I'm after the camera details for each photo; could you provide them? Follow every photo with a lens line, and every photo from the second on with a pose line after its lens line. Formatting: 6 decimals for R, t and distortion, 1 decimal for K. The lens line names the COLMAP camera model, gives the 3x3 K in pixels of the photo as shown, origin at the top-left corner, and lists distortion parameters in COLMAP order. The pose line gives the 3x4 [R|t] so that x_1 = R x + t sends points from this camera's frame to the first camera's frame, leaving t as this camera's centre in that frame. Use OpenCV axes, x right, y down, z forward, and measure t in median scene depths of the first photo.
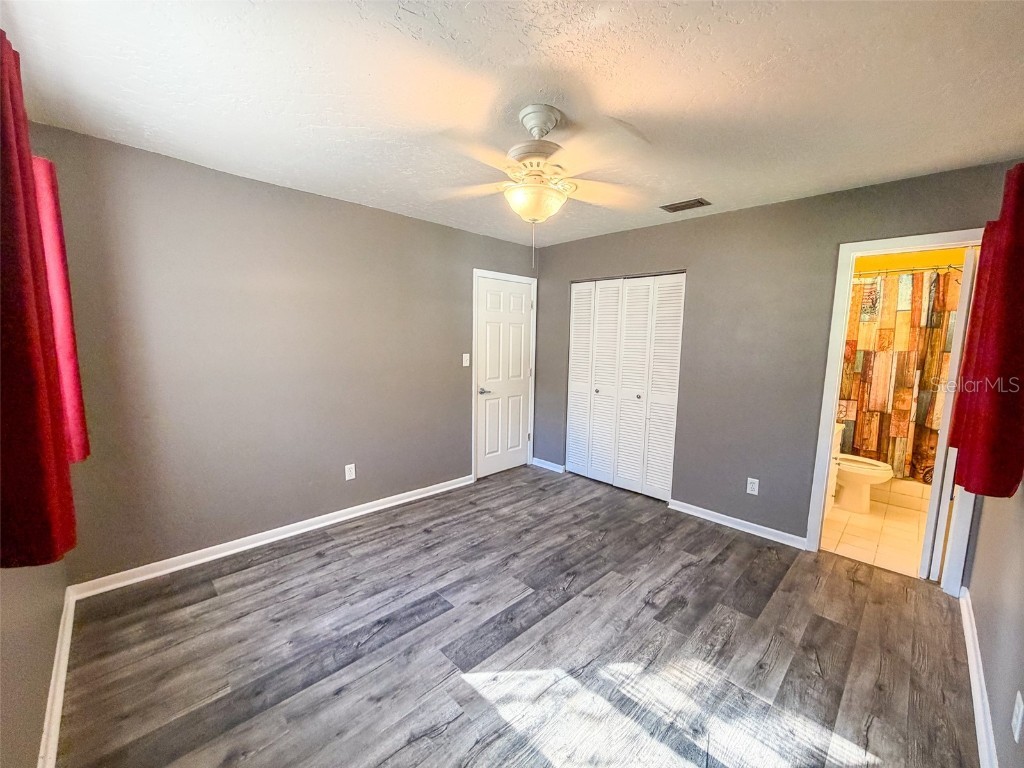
lens RADIAL K [[410.5, 0, 516.5], [0, 410.5, 388.7], [0, 0, 1]] dist [0.001591, -0.000092]
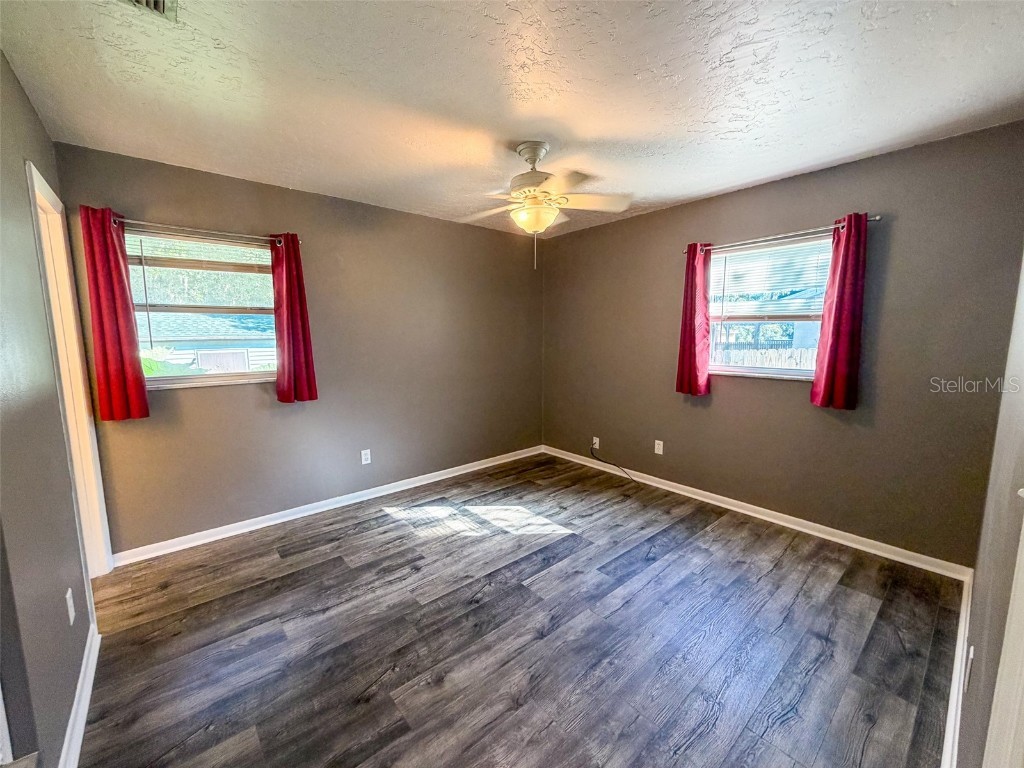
lens RADIAL K [[410.5, 0, 512.1], [0, 410.5, 385.9], [0, 0, 1]] dist [0.001591, -0.000092]
pose [[-0.996735, -0.024035, 0.077088, 0.001803], [-0.003973, 0.968117, 0.250468, -0.224977], [-0.080650, 0.249343, -0.965051, 2.018514]]
